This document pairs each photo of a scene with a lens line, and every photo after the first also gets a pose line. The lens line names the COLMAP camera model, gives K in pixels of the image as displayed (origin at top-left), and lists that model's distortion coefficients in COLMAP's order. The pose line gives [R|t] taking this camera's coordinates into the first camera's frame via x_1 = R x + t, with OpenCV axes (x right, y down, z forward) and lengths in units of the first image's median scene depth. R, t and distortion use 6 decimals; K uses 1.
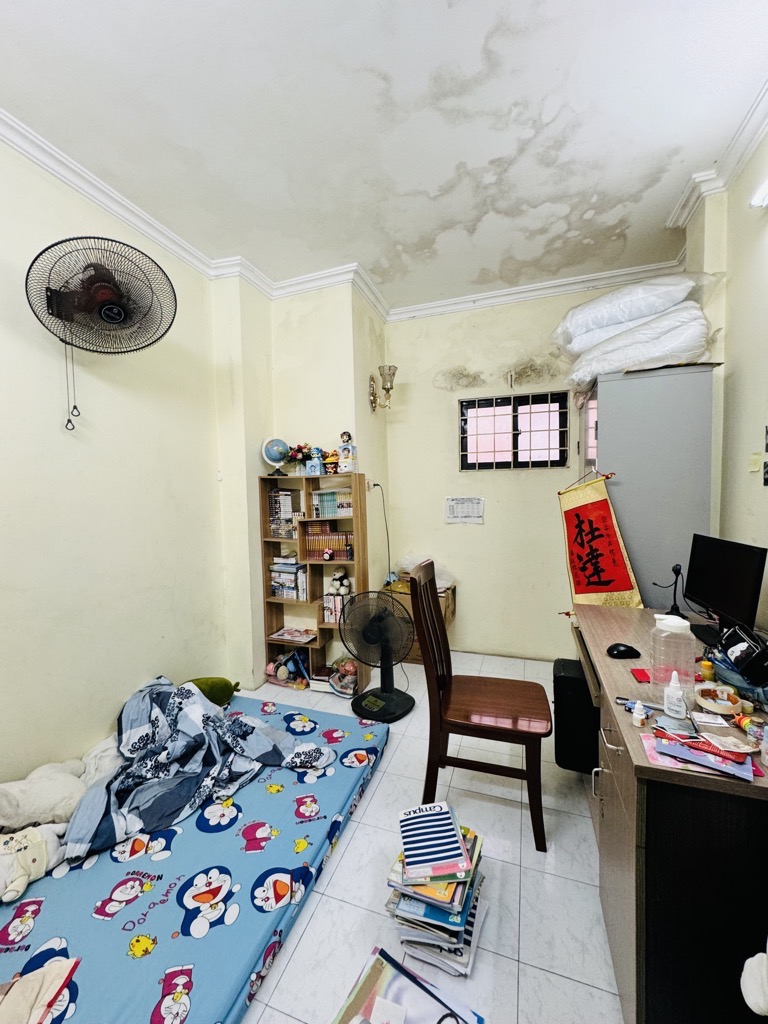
lens RADIAL K [[411.0, 0, 383.4], [0, 411.0, 515.2], [0, 0, 1]] dist [0.000048, 0.000043]
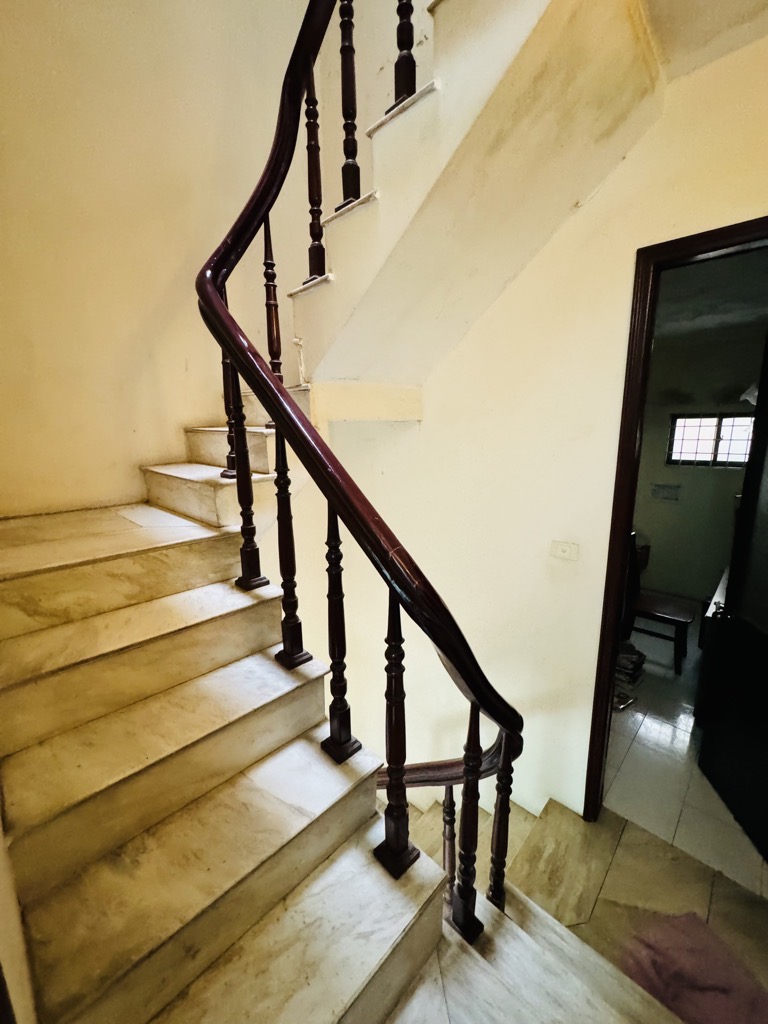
lens RADIAL K [[411.0, 0, 386.5], [0, 411.0, 509.4], [0, 0, 1]] dist [0.000048, 0.000043]
pose [[0.914417, 0.088830, -0.394906, -0.114835], [-0.021486, 0.984899, 0.171792, -0.183557], [0.404203, -0.148605, 0.902517, -0.677006]]
